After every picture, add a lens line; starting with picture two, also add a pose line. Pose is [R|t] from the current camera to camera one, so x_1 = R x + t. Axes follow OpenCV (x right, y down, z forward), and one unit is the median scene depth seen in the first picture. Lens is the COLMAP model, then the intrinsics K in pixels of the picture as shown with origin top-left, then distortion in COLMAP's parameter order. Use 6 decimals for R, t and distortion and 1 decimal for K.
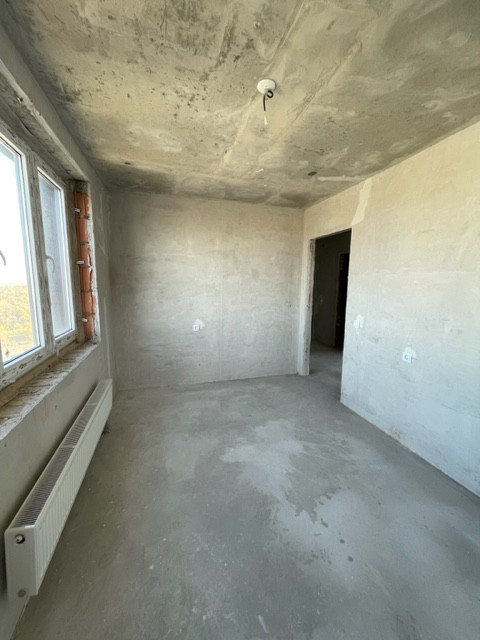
lens RADIAL K [[257.9, 0, 240.8], [0, 257.9, 319.1], [0, 0, 1]] dist [-0.004024, 0.000172]
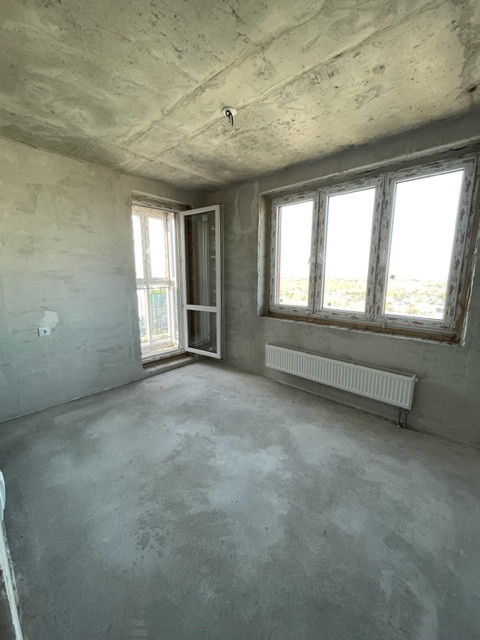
lens RADIAL K [[257.9, 0, 240.3], [0, 257.9, 318.9], [0, 0, 1]] dist [-0.004024, 0.000172]
pose [[-0.860249, 0.074751, -0.504365, 0.504976], [-0.084955, 0.954354, 0.286341, -0.189811], [0.502747, 0.289173, -0.814631, 1.540373]]
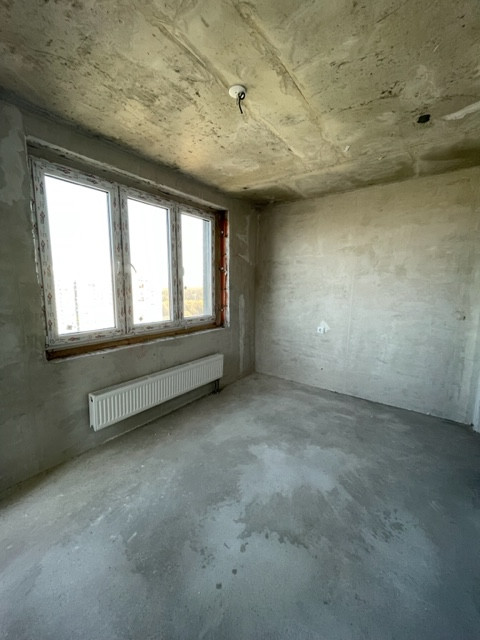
lens RADIAL K [[257.9, 0, 240.7], [0, 257.9, 319.1], [0, 0, 1]] dist [-0.004024, 0.000172]
pose [[0.596711, 0.100811, -0.796099, 0.674574], [-0.114617, 0.992613, 0.039786, -0.017532], [0.794229, 0.067506, 0.603857, 0.285182]]
